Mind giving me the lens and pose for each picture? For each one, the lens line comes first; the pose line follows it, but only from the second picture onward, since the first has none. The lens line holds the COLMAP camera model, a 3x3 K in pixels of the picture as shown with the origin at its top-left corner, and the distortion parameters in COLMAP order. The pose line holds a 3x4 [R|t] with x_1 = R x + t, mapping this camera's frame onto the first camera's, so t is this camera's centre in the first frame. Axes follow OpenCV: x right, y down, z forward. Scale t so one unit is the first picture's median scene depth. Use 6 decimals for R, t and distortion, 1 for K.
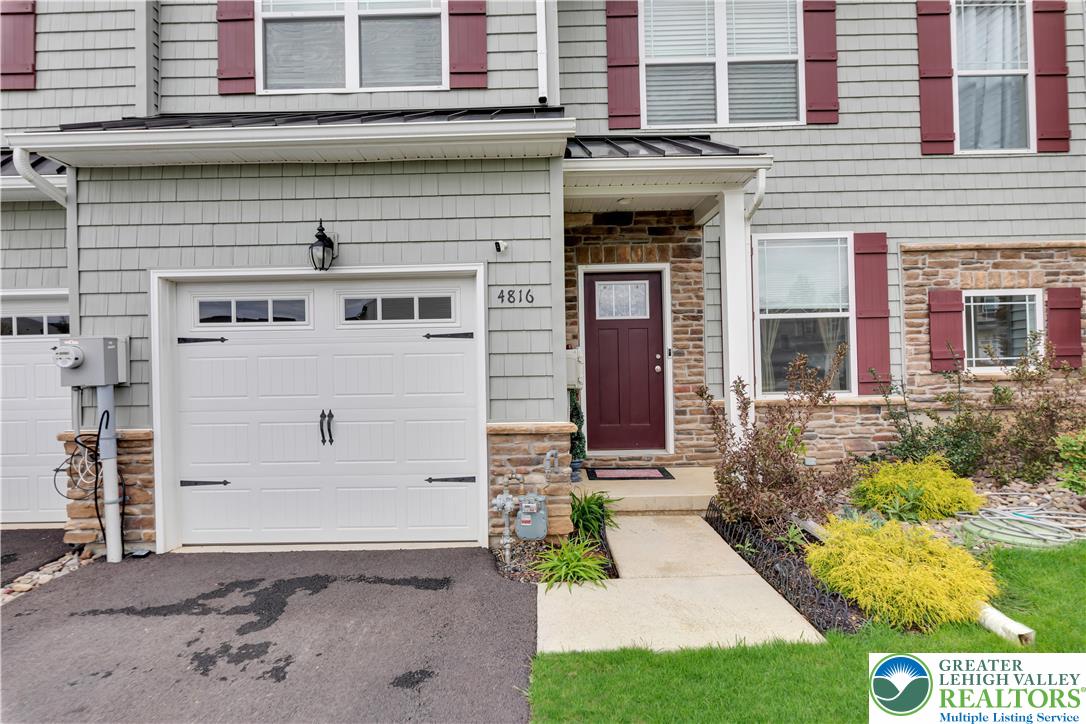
lens RADIAL K [[471.4, 0, 544.4], [0, 471.4, 358.2], [0, 0, 1]] dist [-0.000323, -0.000339]
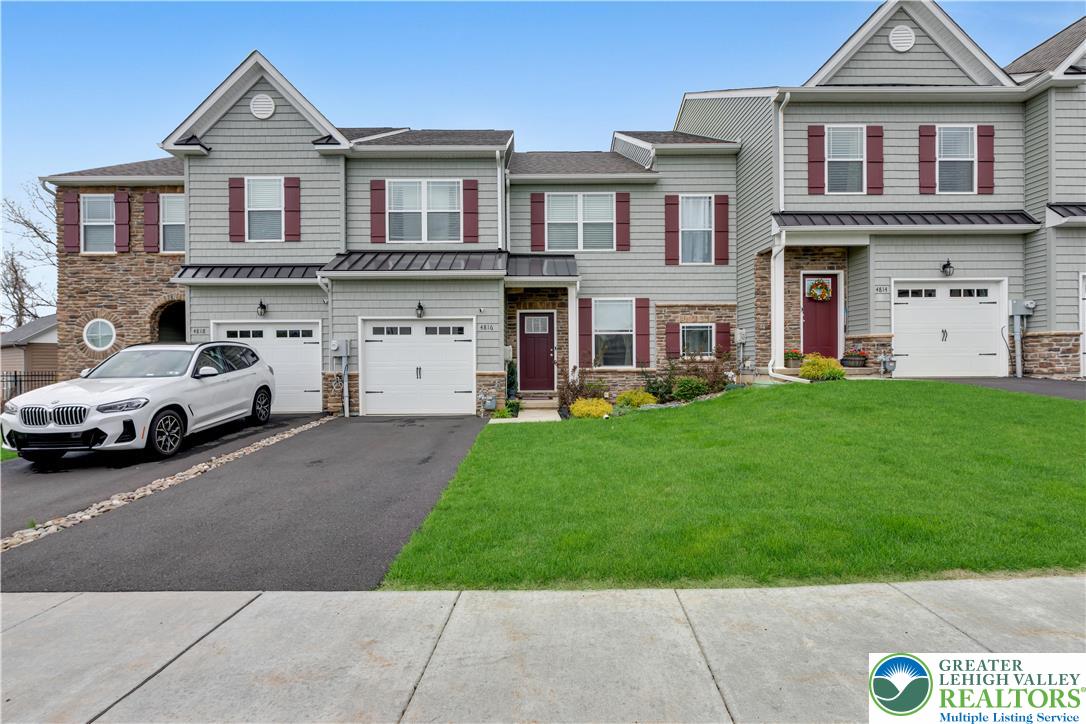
lens RADIAL K [[471.4, 0, 542.3], [0, 471.4, 362.3], [0, 0, 1]] dist [-0.000323, -0.000339]
pose [[0.999884, 0.014118, 0.005748, 0.213958], [-0.014205, 0.999781, 0.015391, 0.025819], [-0.005530, -0.015470, 0.999865, -1.516358]]
